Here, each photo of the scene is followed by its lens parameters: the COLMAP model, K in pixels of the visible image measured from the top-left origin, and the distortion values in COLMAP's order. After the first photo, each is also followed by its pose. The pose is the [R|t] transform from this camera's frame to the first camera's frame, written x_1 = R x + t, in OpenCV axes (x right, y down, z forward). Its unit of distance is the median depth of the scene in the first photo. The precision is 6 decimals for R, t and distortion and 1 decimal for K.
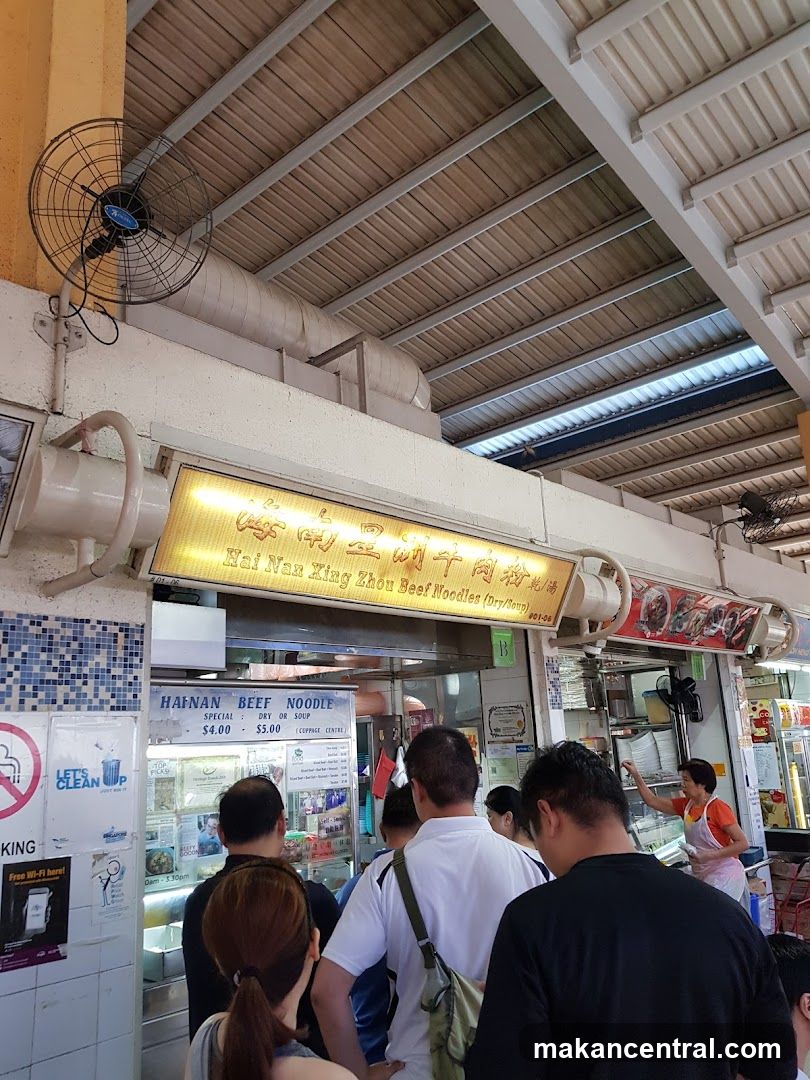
lens RADIAL K [[831.2, 0, 405.0], [0, 831.2, 540.0], [0, 0, 1]] dist [0.052598, -0.088516]
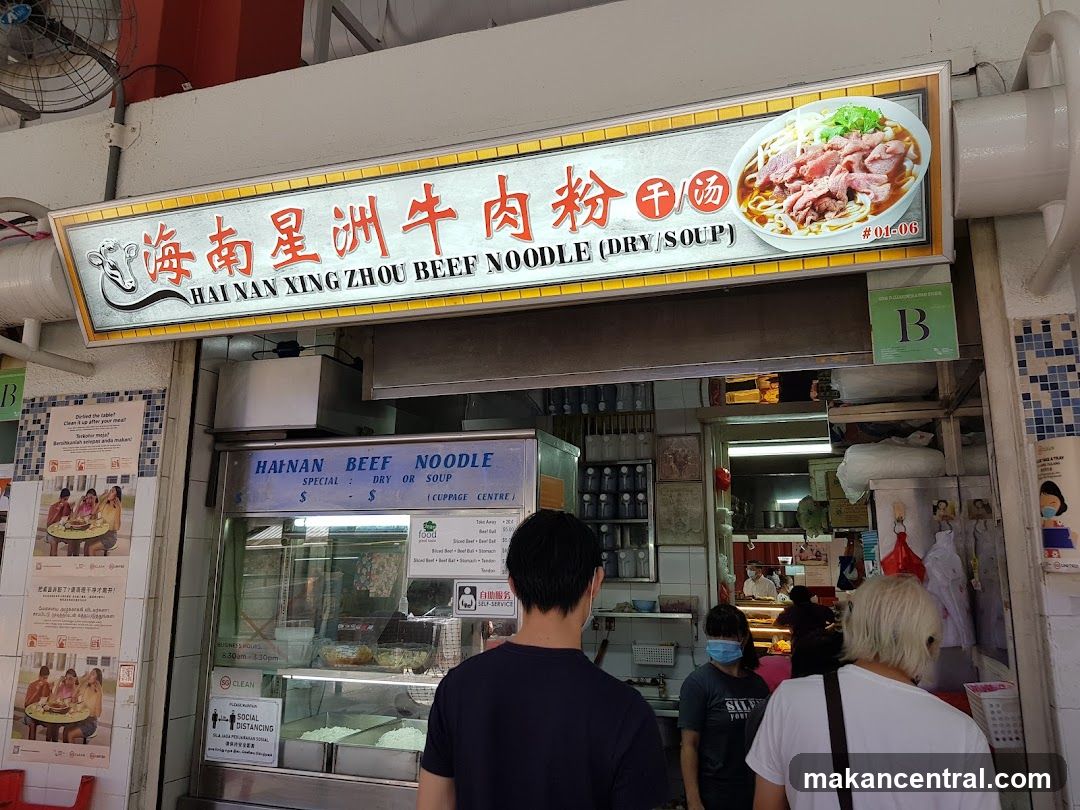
lens RADIAL K [[831.2, 0, 540.0], [0, 831.2, 405.0], [0, 0, 1]] dist [0.052598, -0.088516]
pose [[0.391907, -0.121617, -0.911931, 0.660069], [0.198558, 0.979045, -0.045236, 0.222853], [0.898322, -0.163343, 0.407843, 0.885466]]
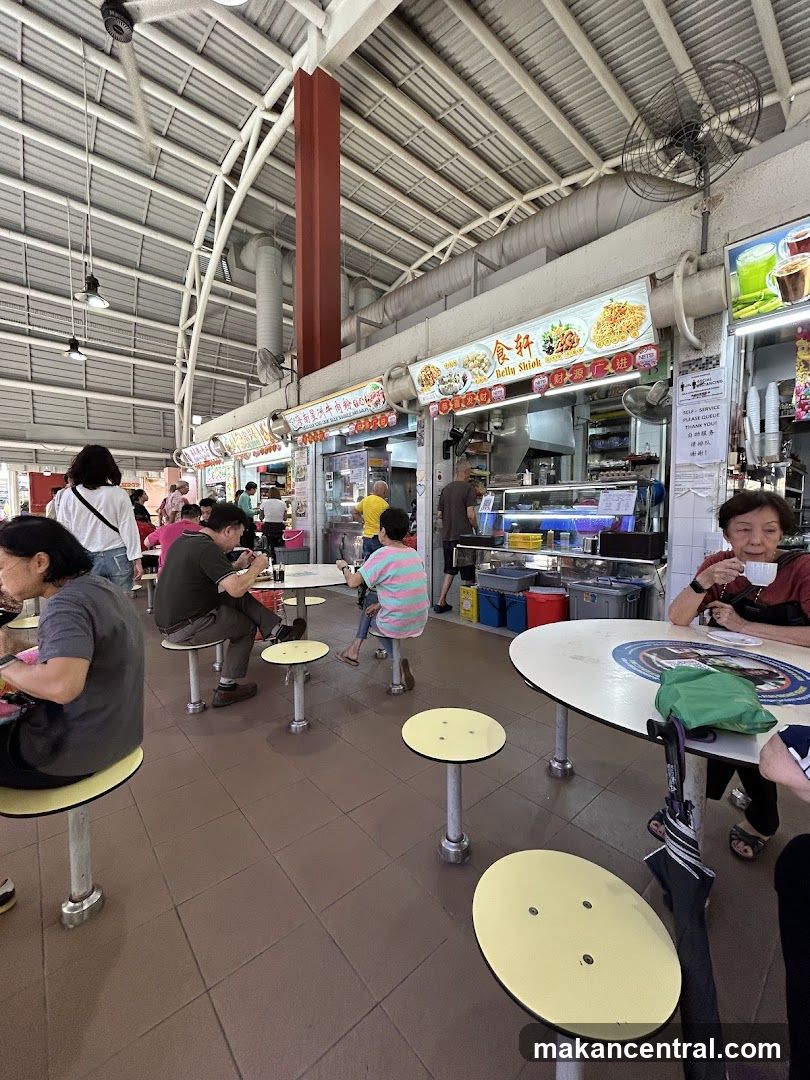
lens RADIAL K [[435.4, 0, 405.0], [0, 435.4, 540.0], [0, 0, 1]] dist [0.002184, 0.000042]
pose [[-0.121199, 0.120867, -0.985242, 1.830618], [0.247885, 0.964797, 0.087866, 0.466126], [0.961178, -0.233577, -0.146894, 1.551167]]
